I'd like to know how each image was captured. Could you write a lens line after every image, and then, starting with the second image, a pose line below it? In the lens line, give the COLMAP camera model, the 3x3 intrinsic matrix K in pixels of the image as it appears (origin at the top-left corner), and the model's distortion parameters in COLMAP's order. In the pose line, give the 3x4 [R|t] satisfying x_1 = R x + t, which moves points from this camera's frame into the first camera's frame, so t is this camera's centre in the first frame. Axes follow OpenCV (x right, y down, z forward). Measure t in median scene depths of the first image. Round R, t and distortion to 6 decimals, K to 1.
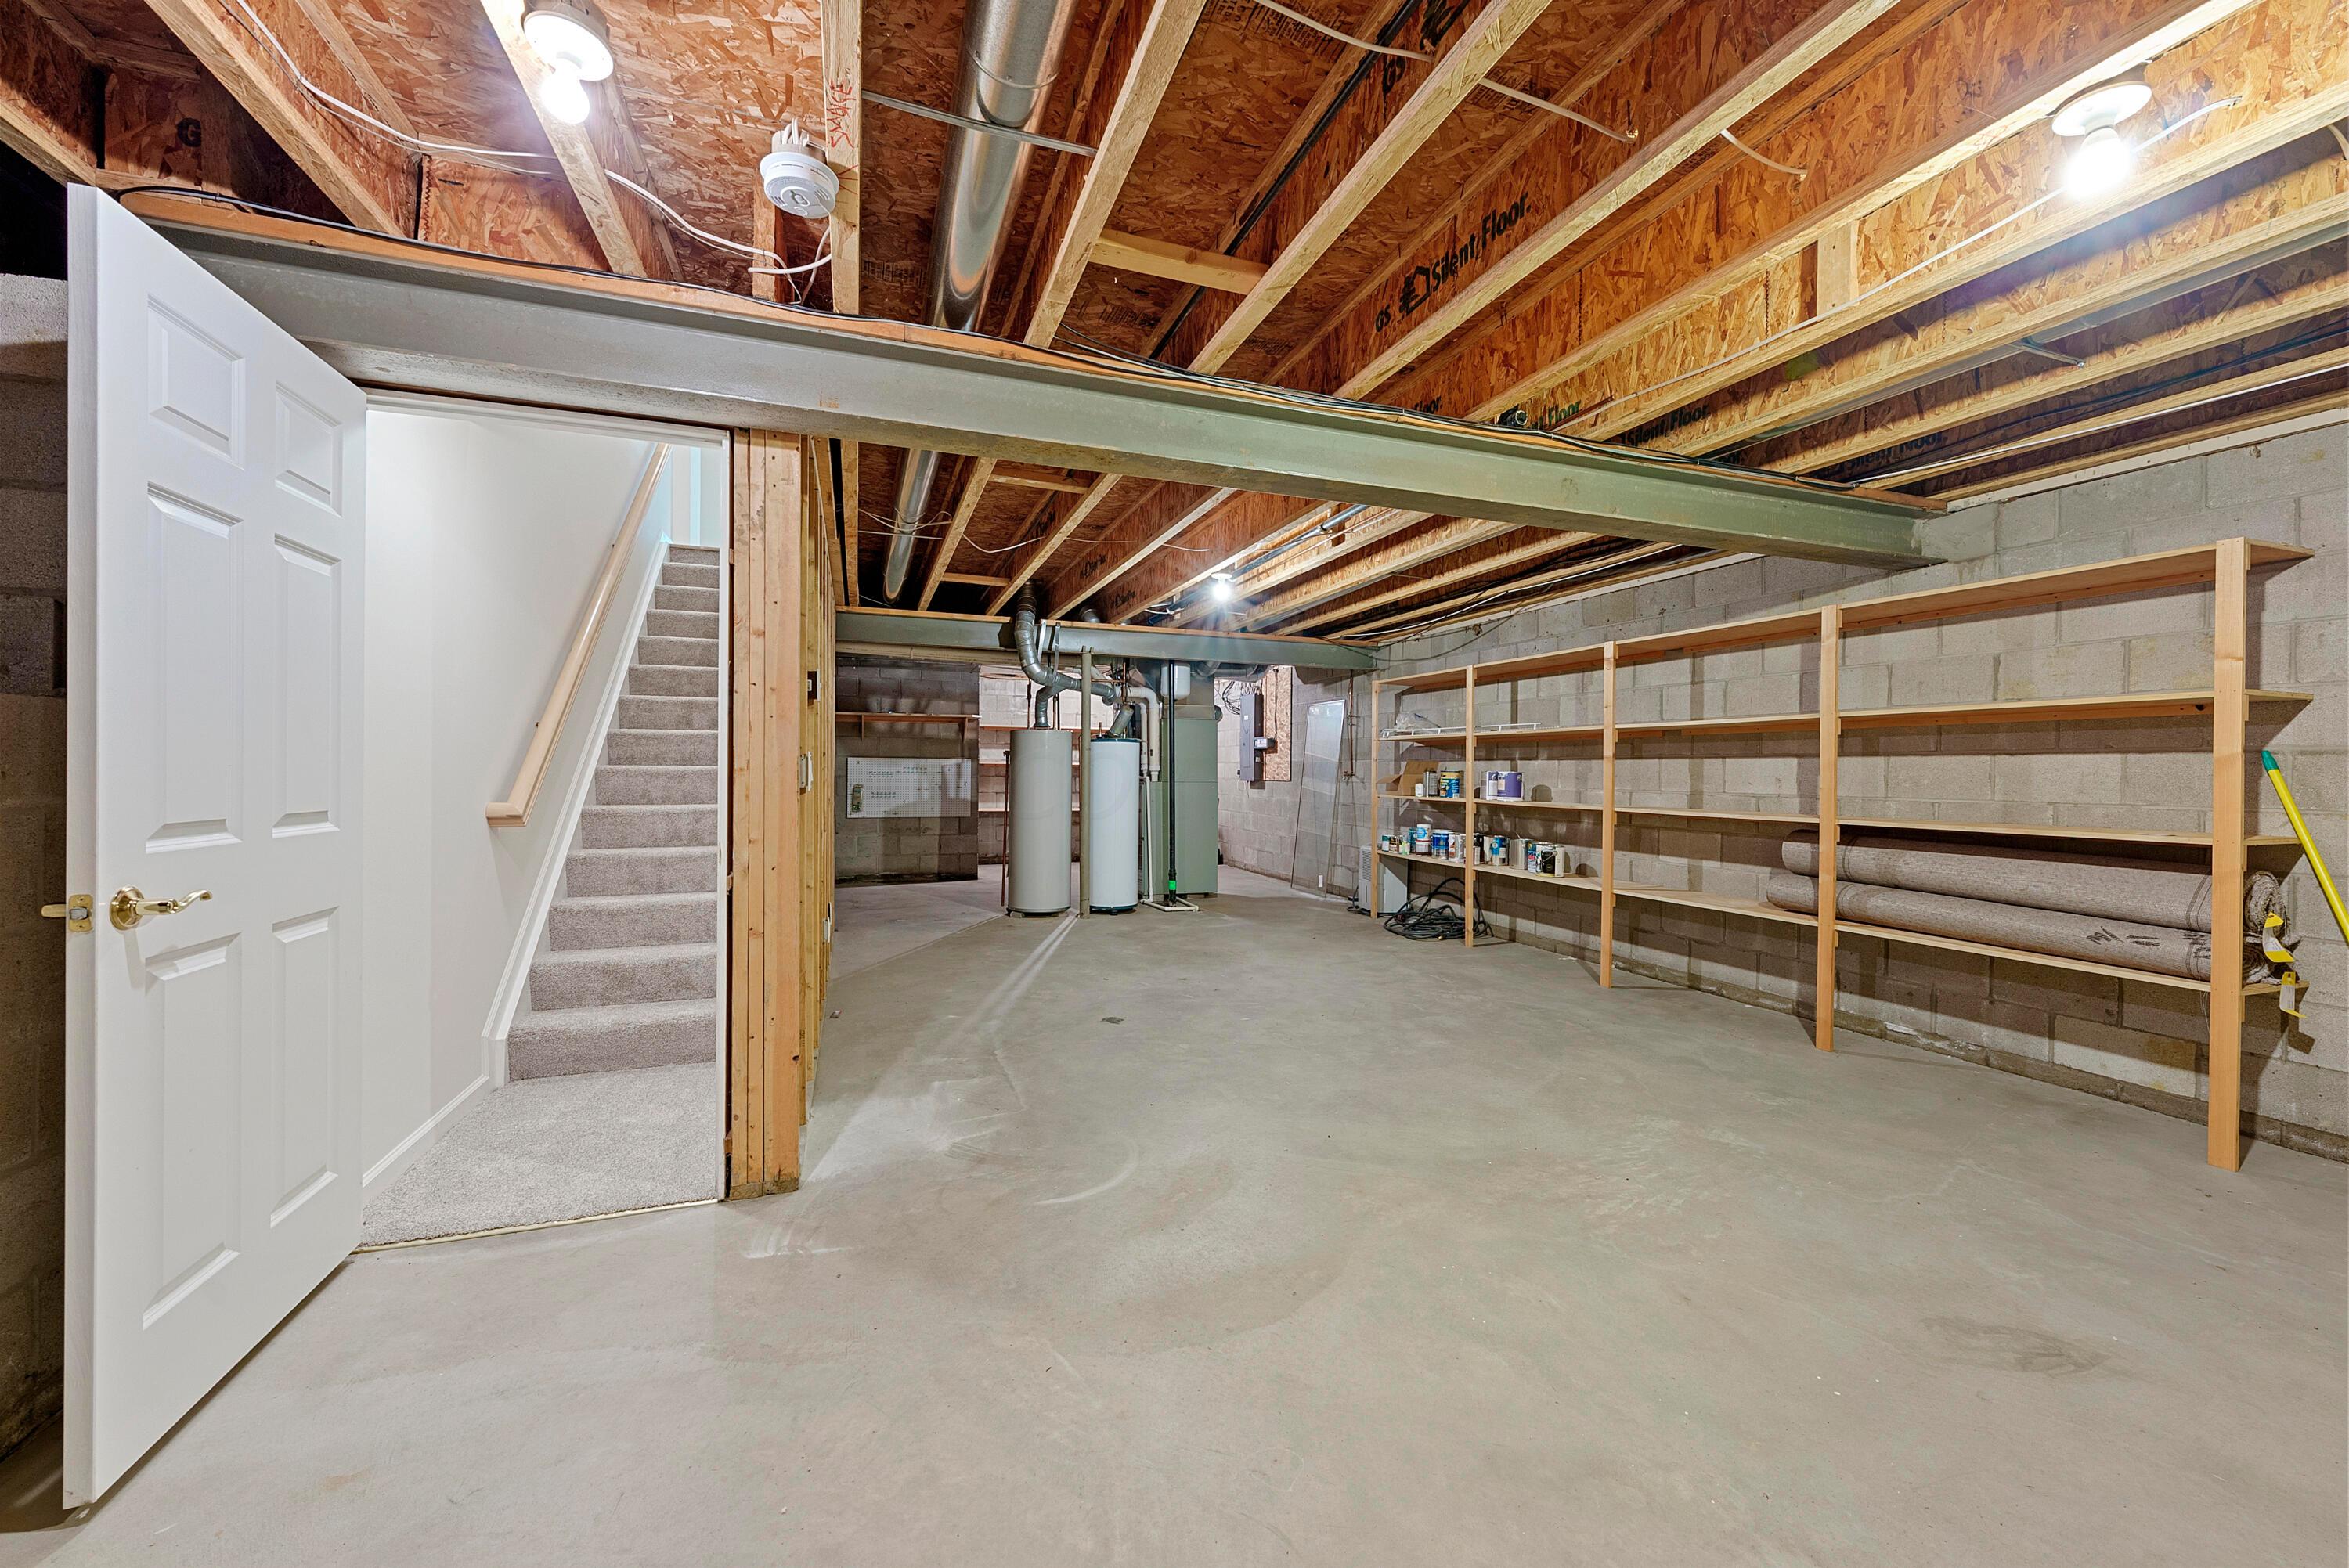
lens RADIAL K [[905.6, 0, 1176.4], [0, 905.6, 774.1], [0, 0, 1]] dist [-0.000899, -0.000111]
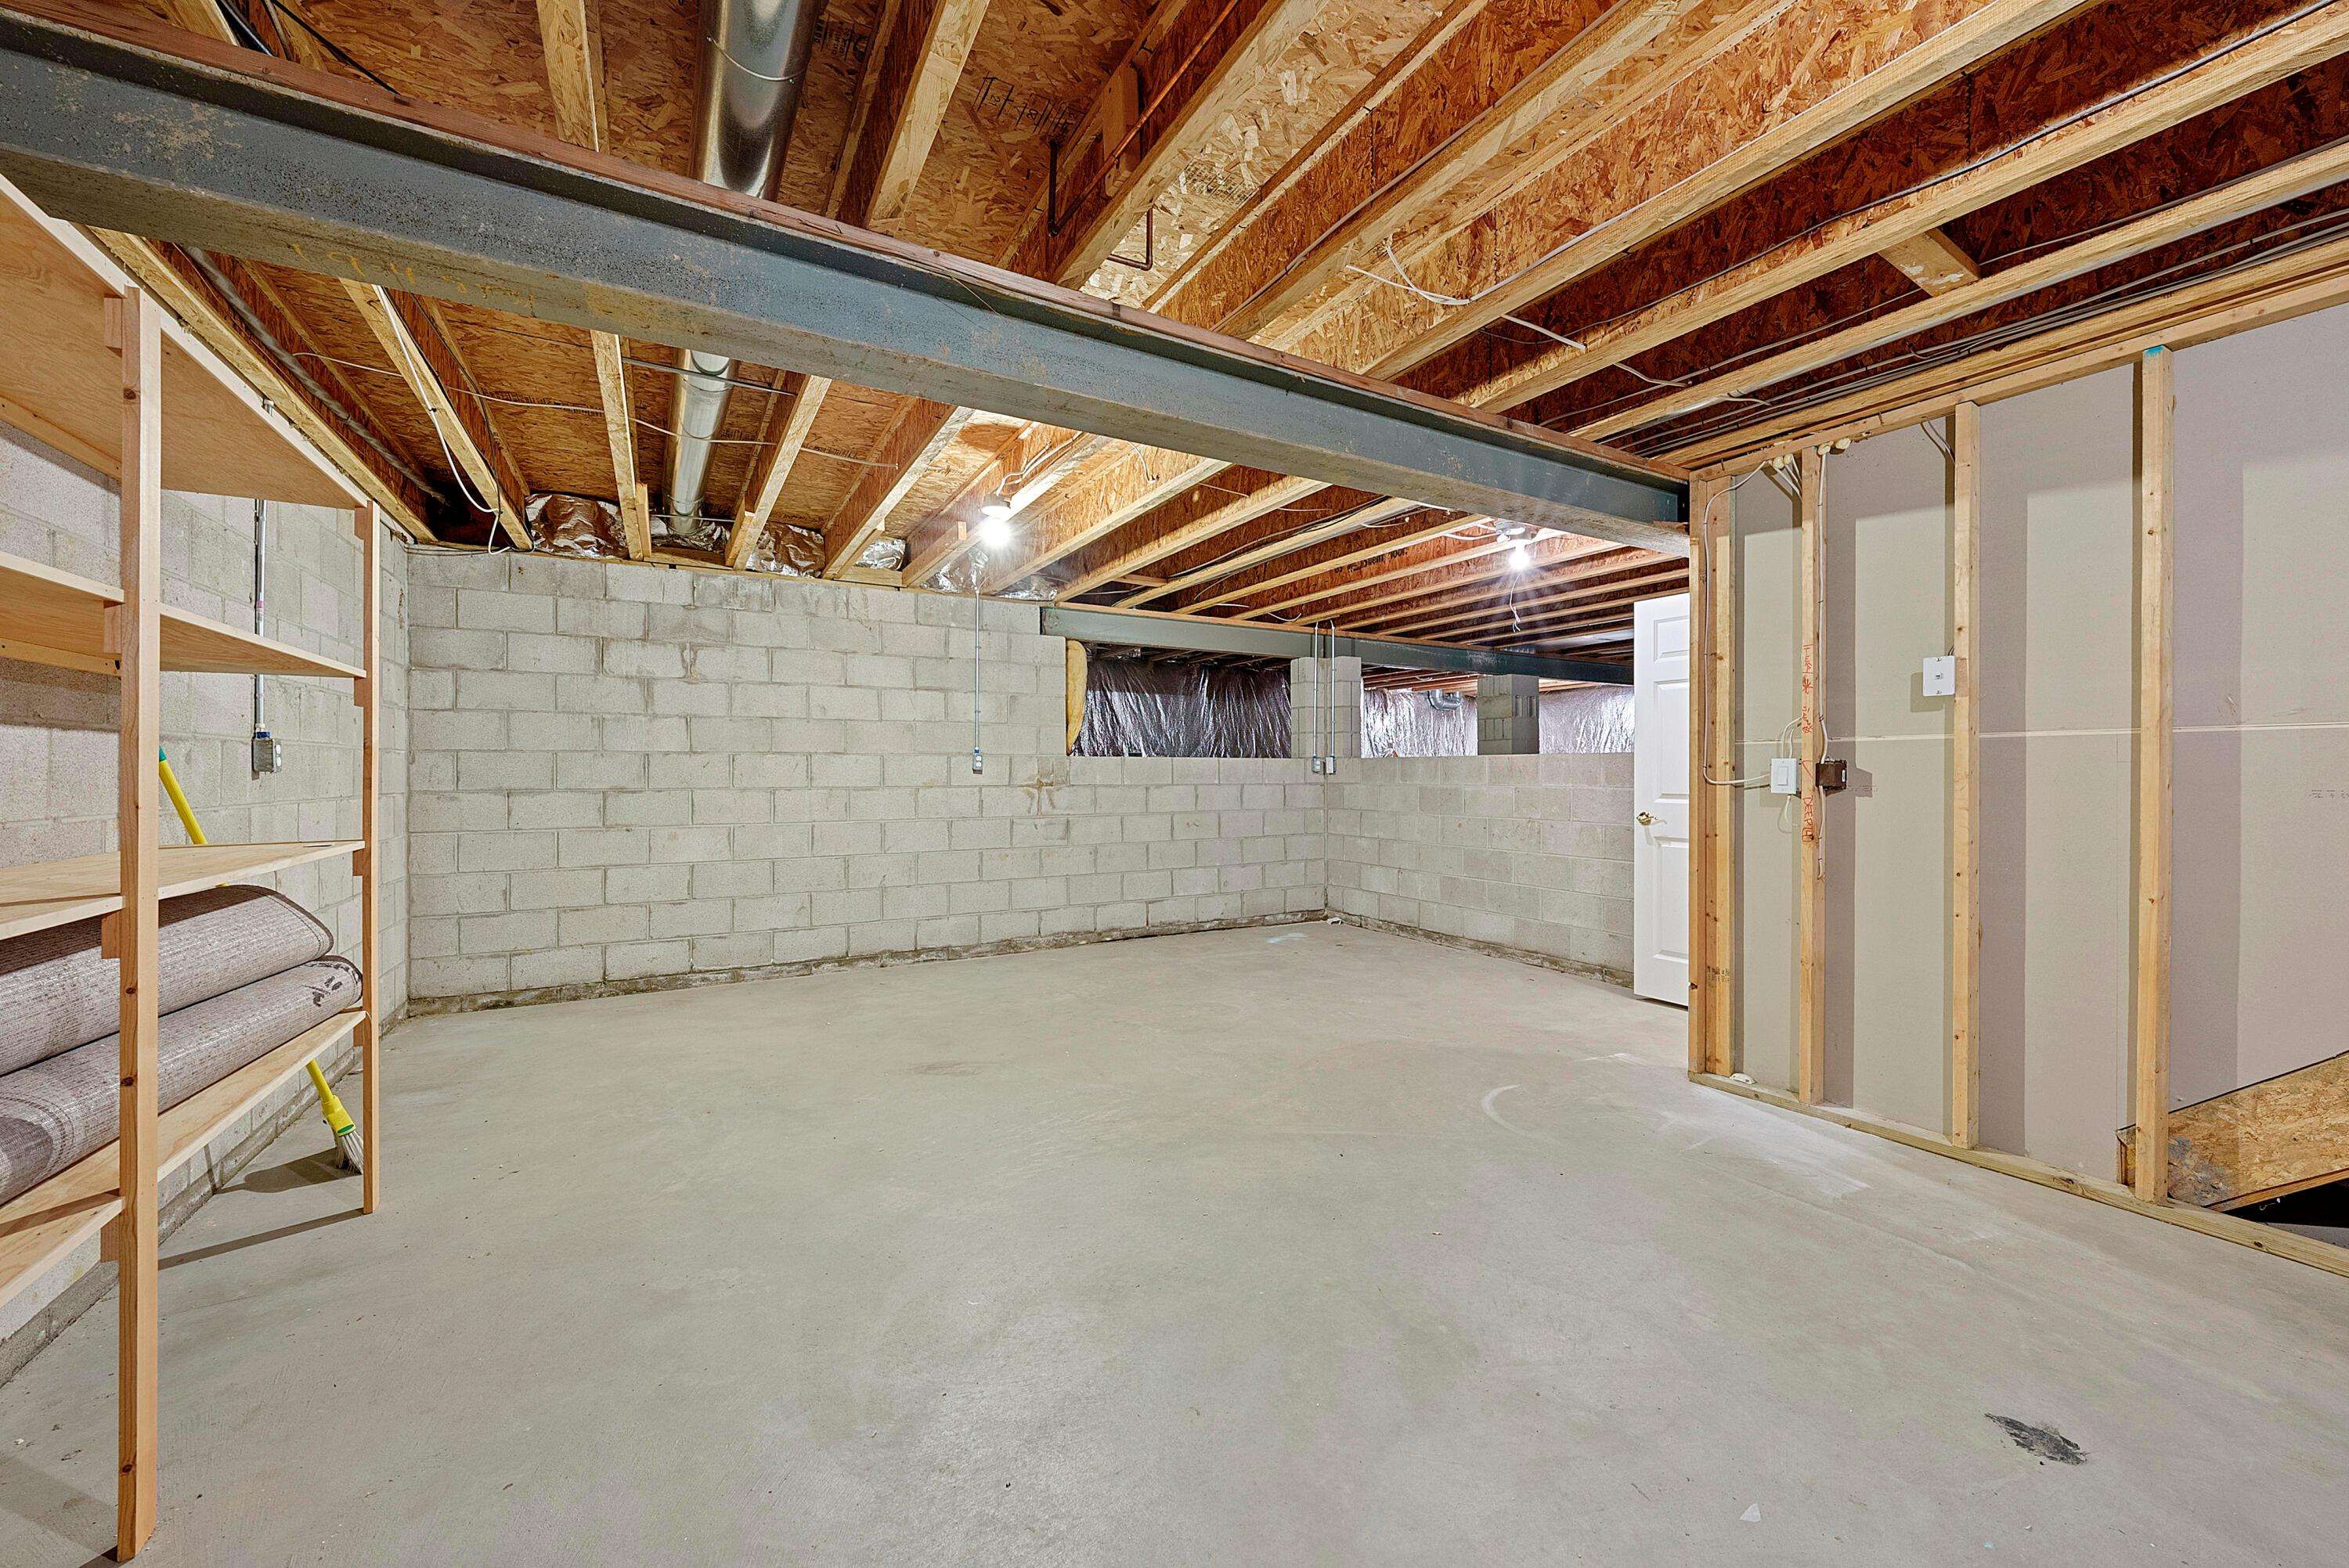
lens RADIAL K [[905.6, 0, 1176.4], [0, 905.6, 774.1], [0, 0, 1]] dist [-0.000899, -0.000111]
pose [[-0.984198, -0.009048, -0.176841, 0.504070], [-0.009653, 0.999950, 0.002559, -0.001647], [0.176809, 0.004226, -0.984236, 1.876050]]
